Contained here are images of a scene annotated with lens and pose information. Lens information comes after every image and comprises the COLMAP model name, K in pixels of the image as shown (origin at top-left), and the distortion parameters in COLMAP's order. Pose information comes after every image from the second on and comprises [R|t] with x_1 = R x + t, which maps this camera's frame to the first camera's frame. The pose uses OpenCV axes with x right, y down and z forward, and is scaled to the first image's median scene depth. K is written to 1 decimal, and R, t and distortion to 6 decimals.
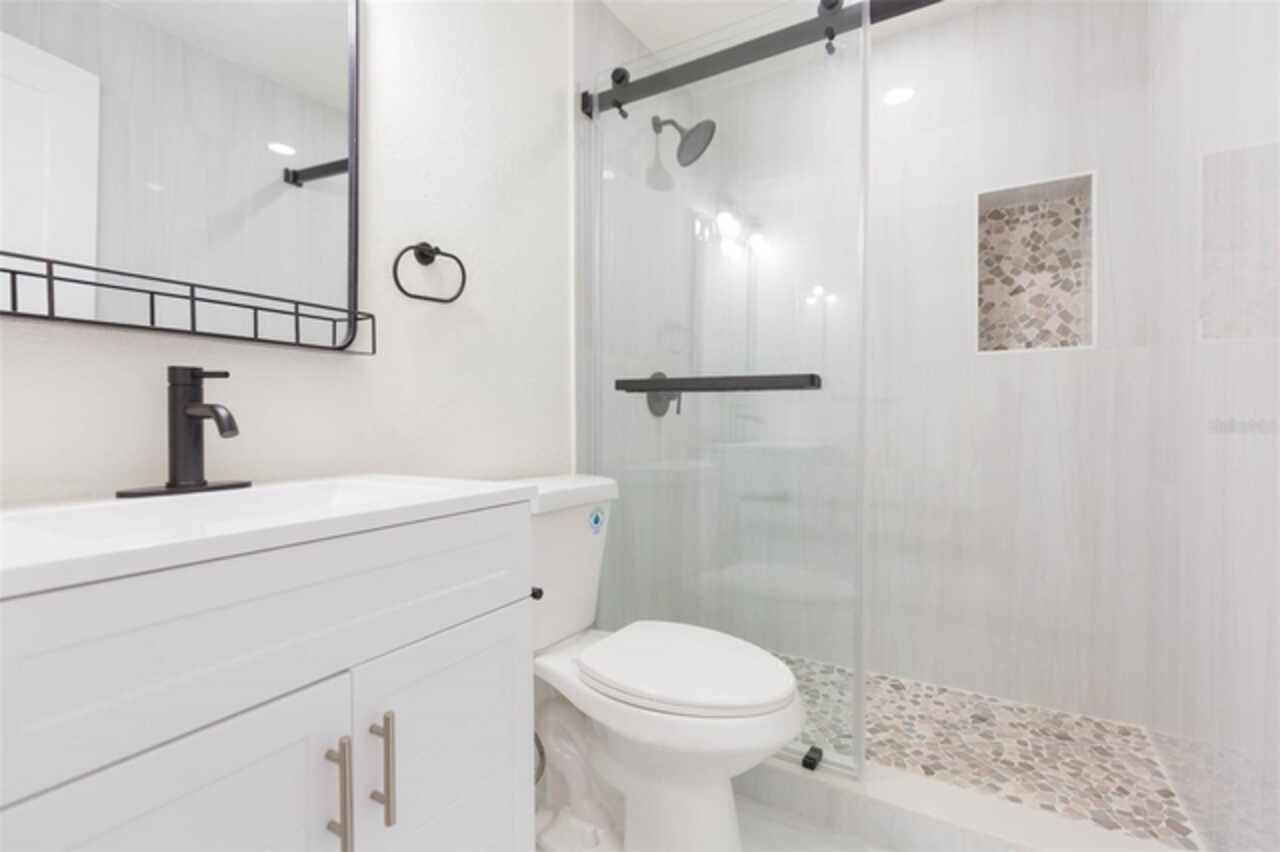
lens RADIAL K [[570.7, 0, 643.9], [0, 570.7, 415.3], [0, 0, 1]] dist [-0.002672, -0.000391]
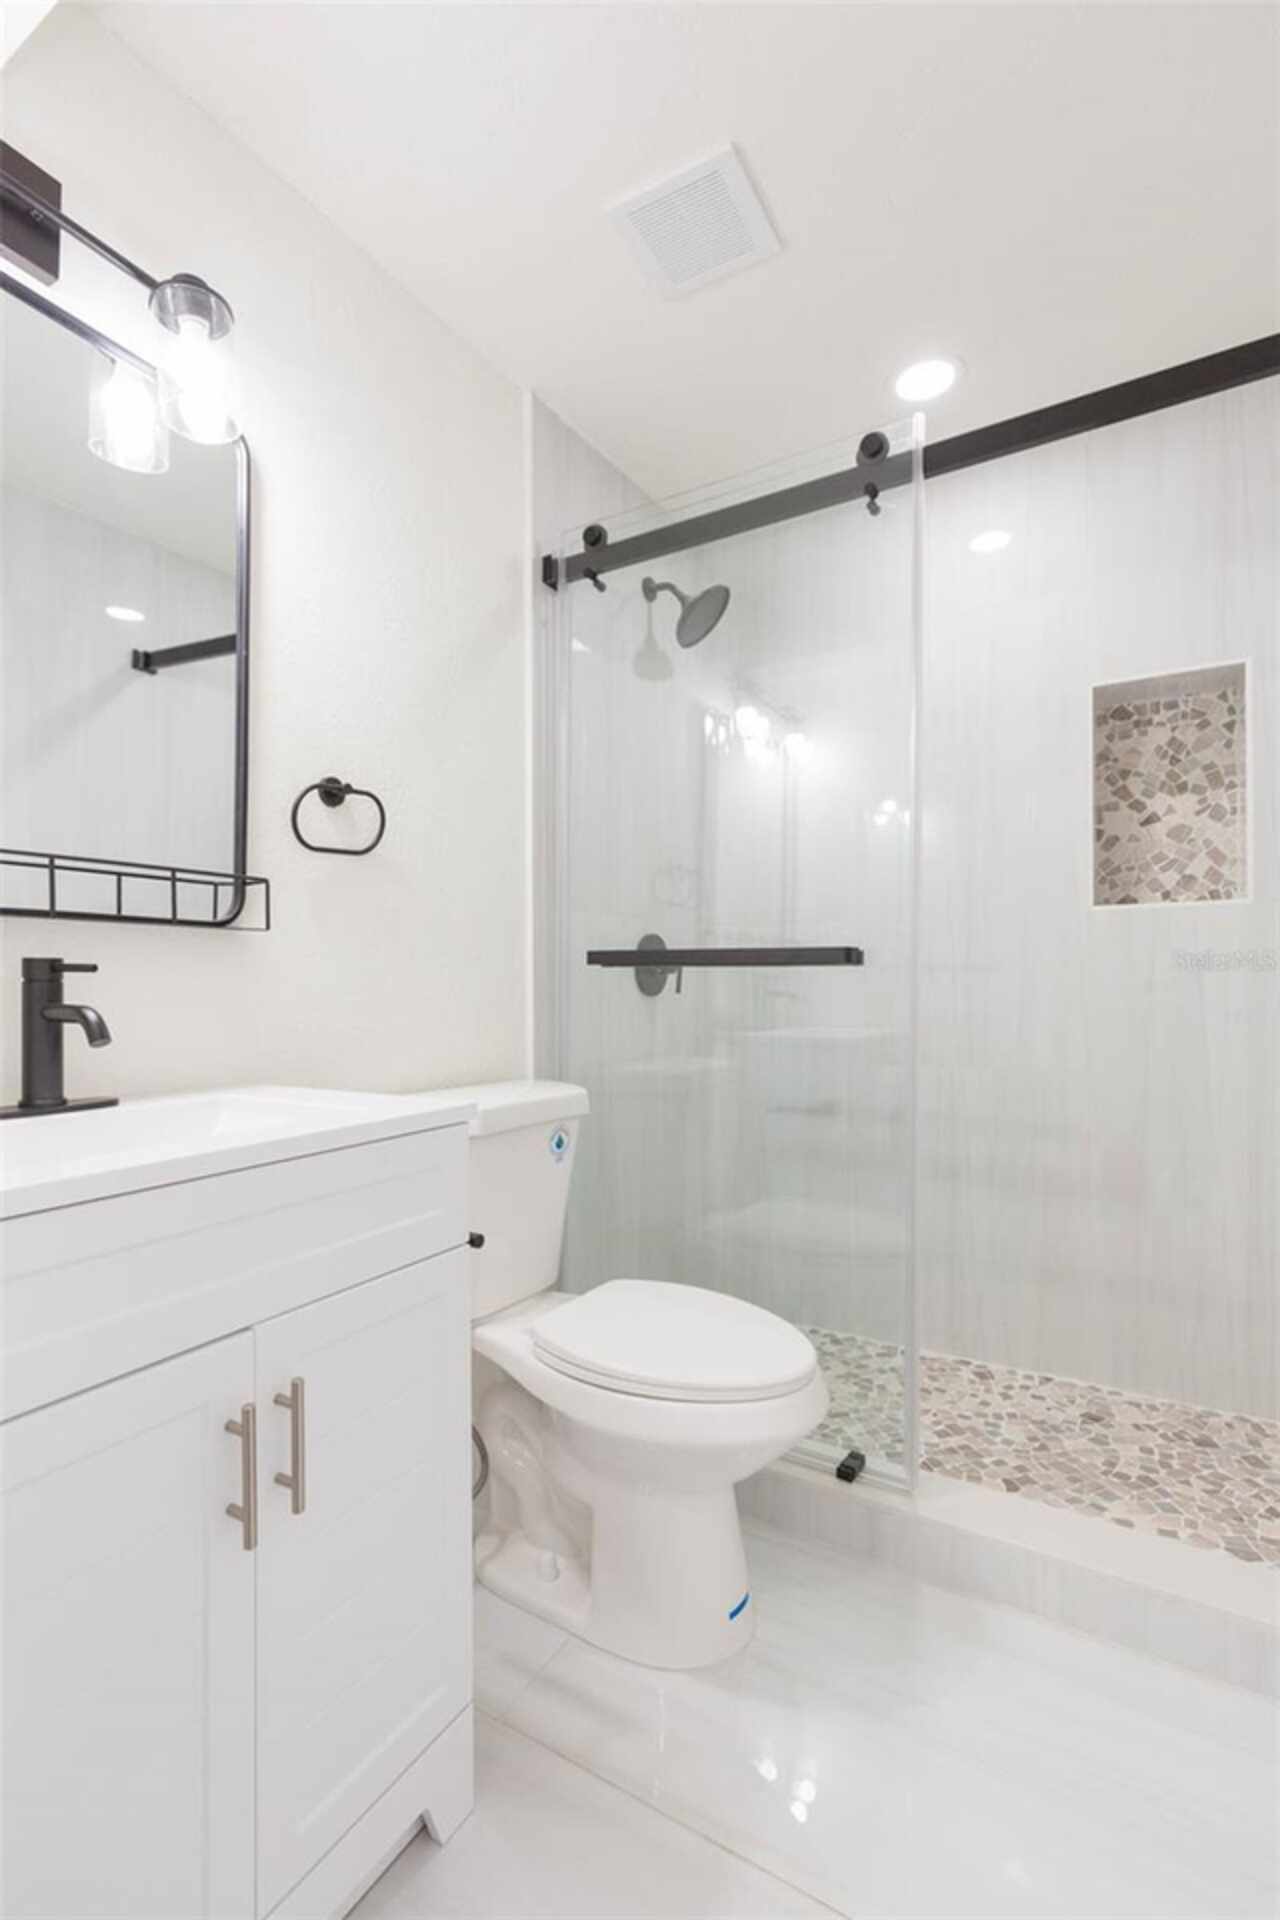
lens RADIAL K [[856.1, 0, 640.0], [0, 856.1, 960.0], [0, 0, 1]] dist [-0.002672, -0.000391]
pose [[0.999969, -0.002538, -0.007430, 0.027824], [0.002374, 0.999755, -0.021998, -0.027513], [0.007484, 0.021980, 0.999730, -0.108153]]
